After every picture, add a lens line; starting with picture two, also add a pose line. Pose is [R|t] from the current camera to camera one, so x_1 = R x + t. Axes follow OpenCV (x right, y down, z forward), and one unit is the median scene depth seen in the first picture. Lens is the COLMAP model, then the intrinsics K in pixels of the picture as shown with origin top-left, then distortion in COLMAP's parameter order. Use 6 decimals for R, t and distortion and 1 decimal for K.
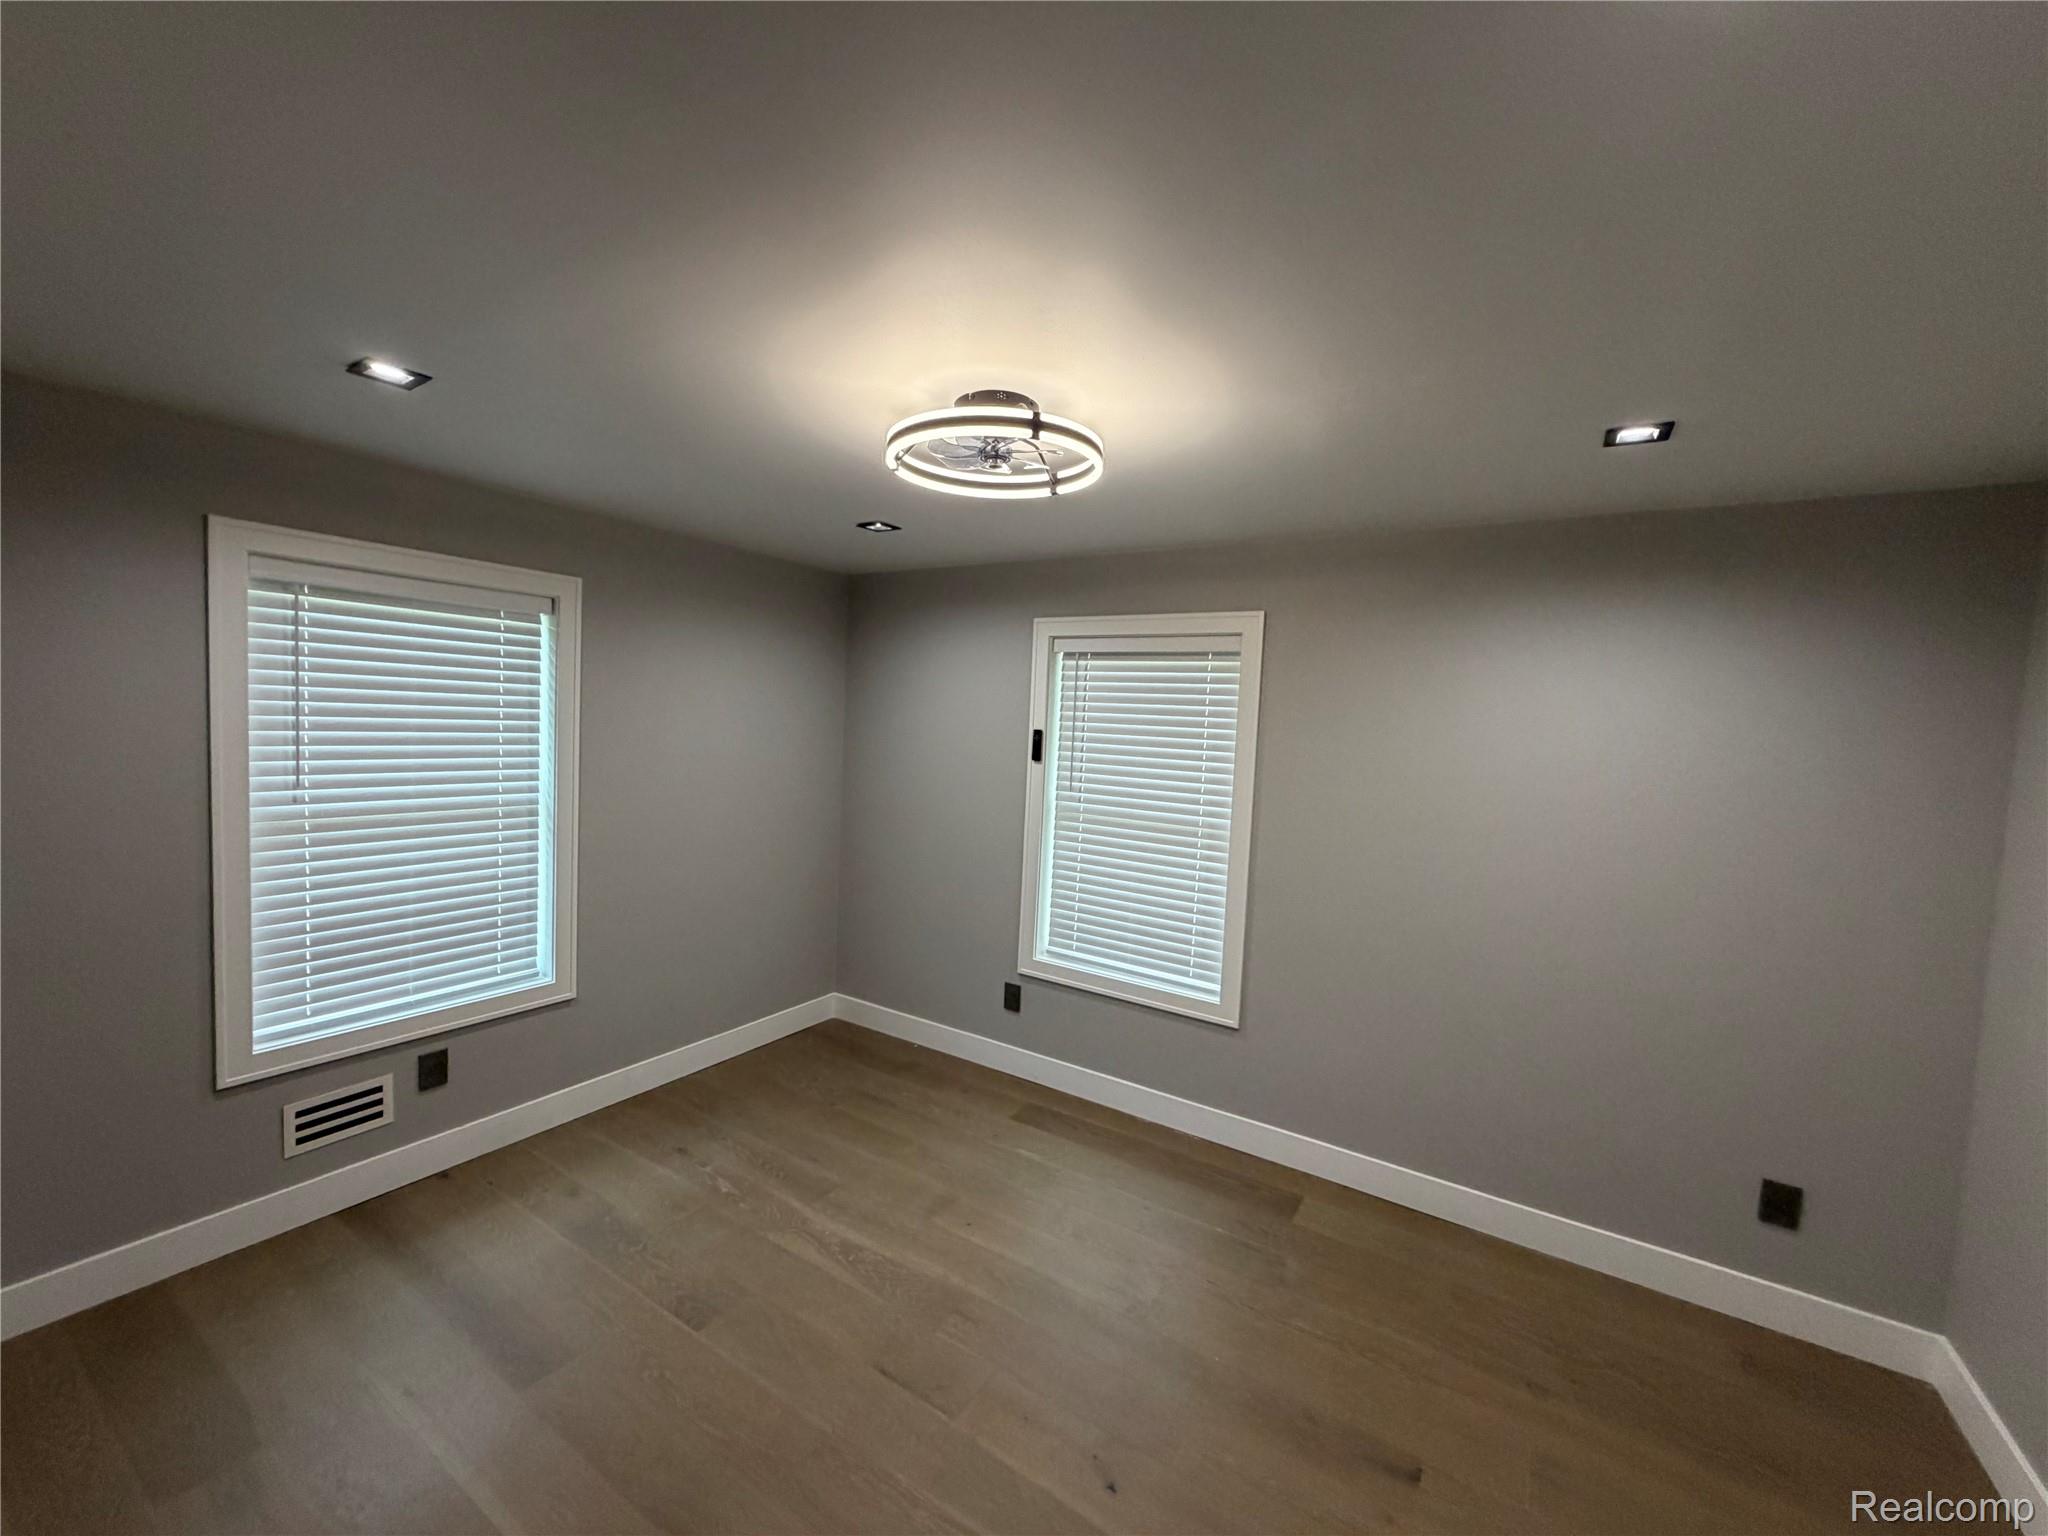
lens RADIAL K [[812.4, 0, 1016.5], [0, 812.4, 772.1], [0, 0, 1]] dist [-0.002378, -0.000110]
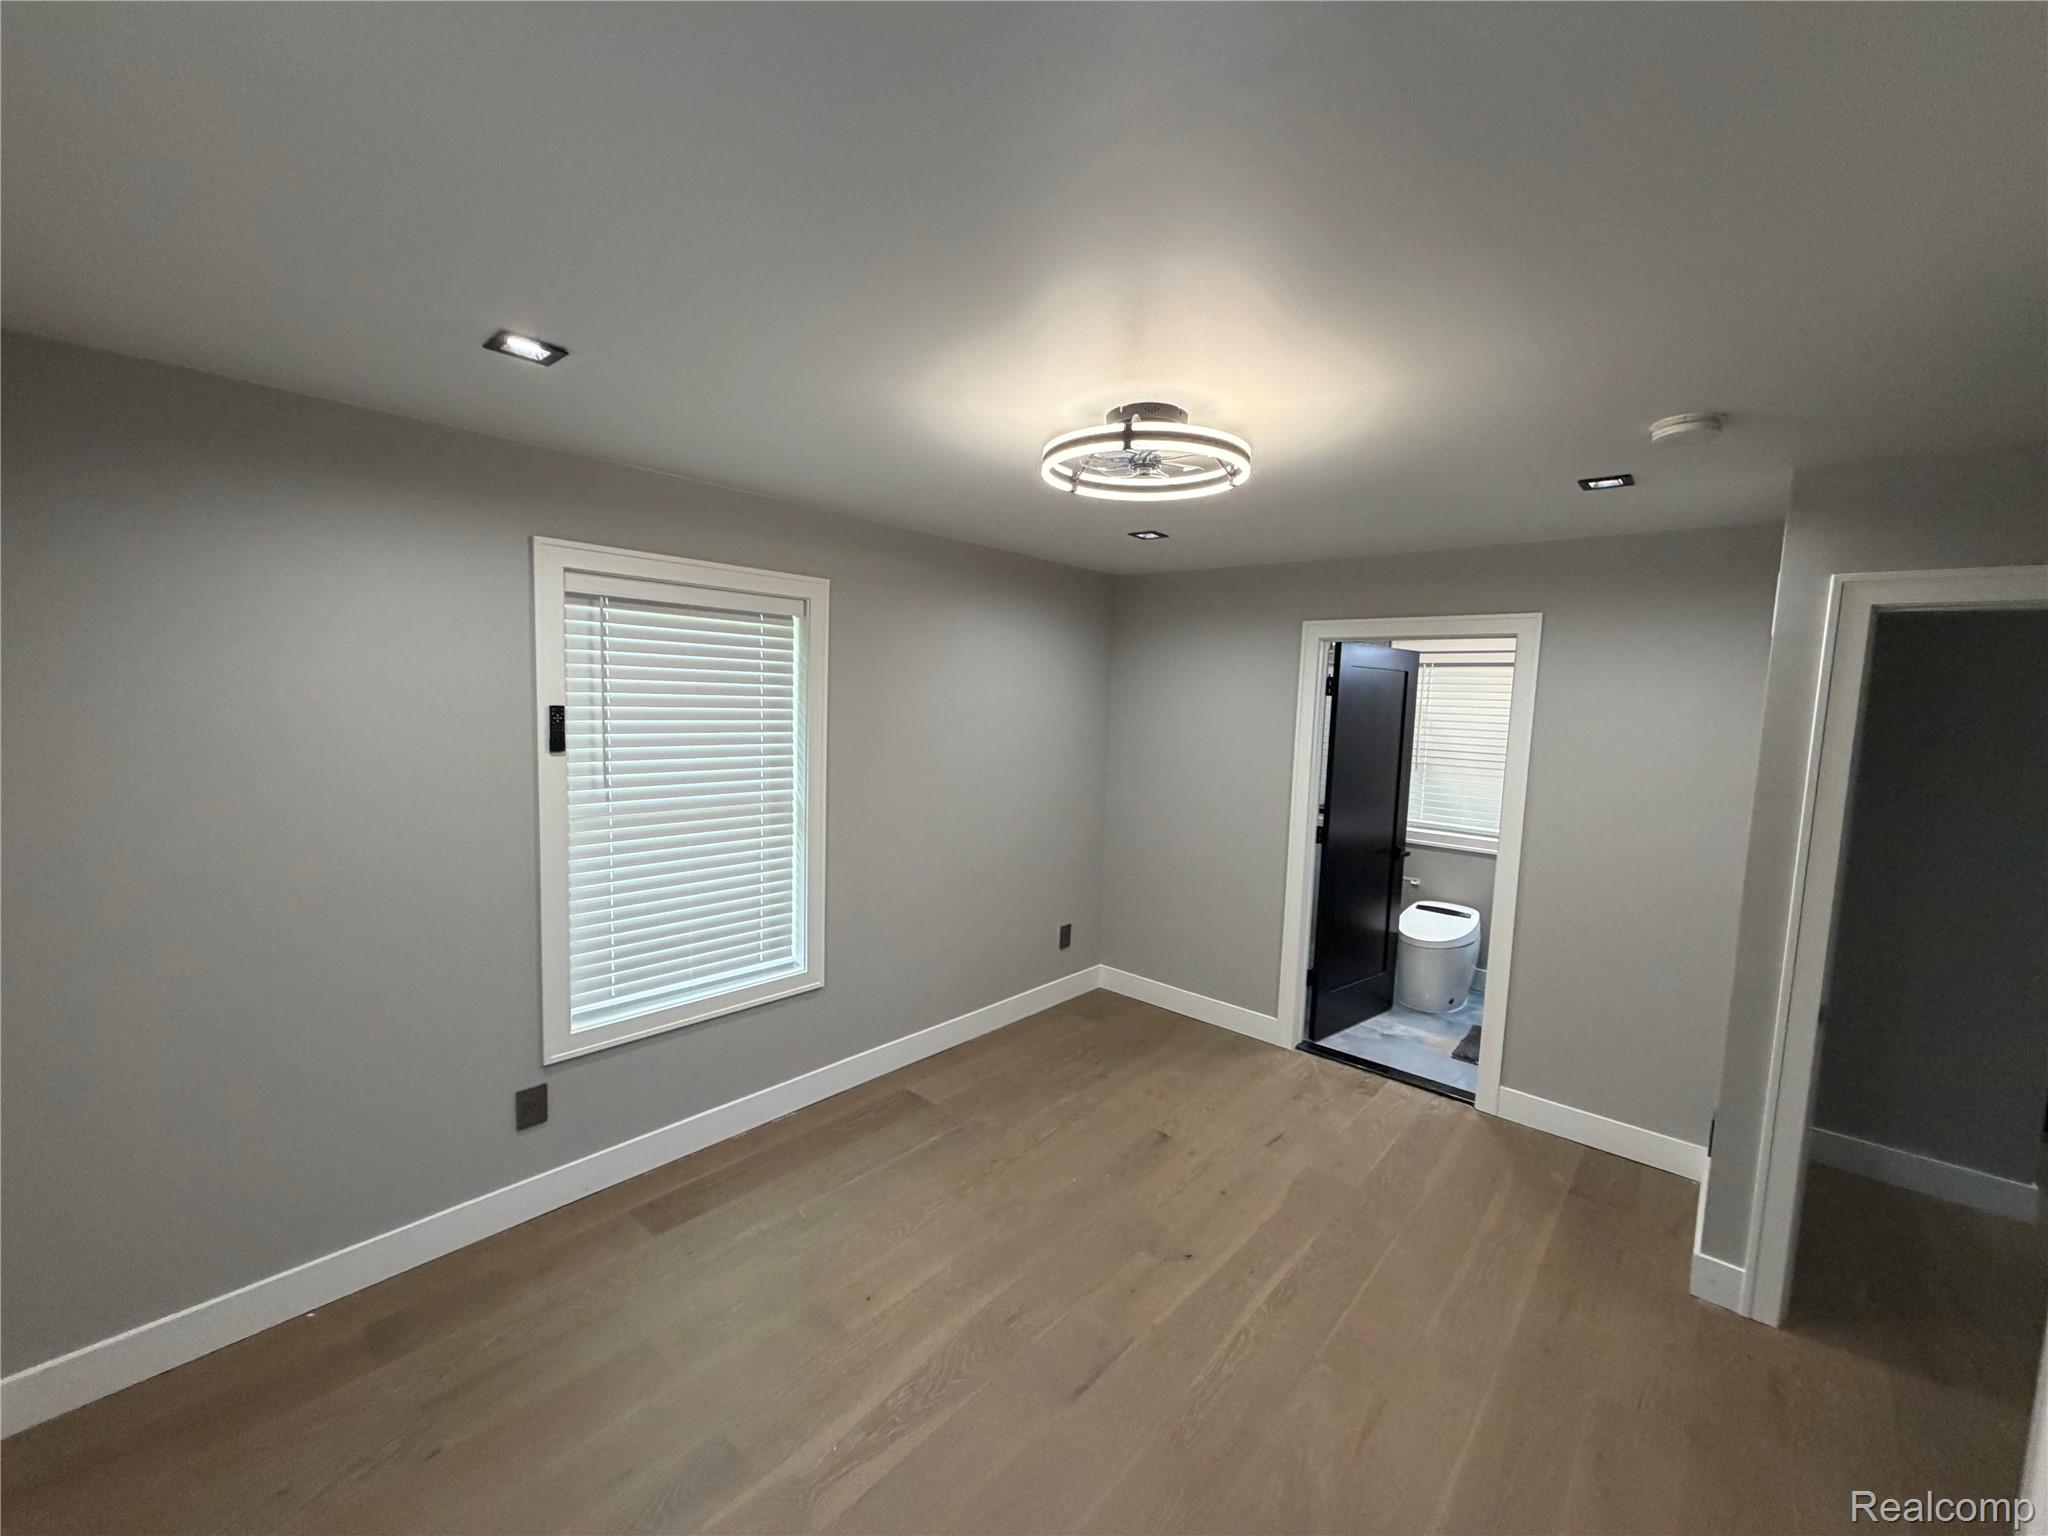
lens RADIAL K [[812.4, 0, 1016.5], [0, 812.4, 772.1], [0, 0, 1]] dist [-0.002378, -0.000110]
pose [[0.158900, -0.137896, 0.977617, -0.607523], [0.039991, 0.990284, 0.133183, -0.075736], [-0.986484, 0.017933, 0.162871, 0.536003]]
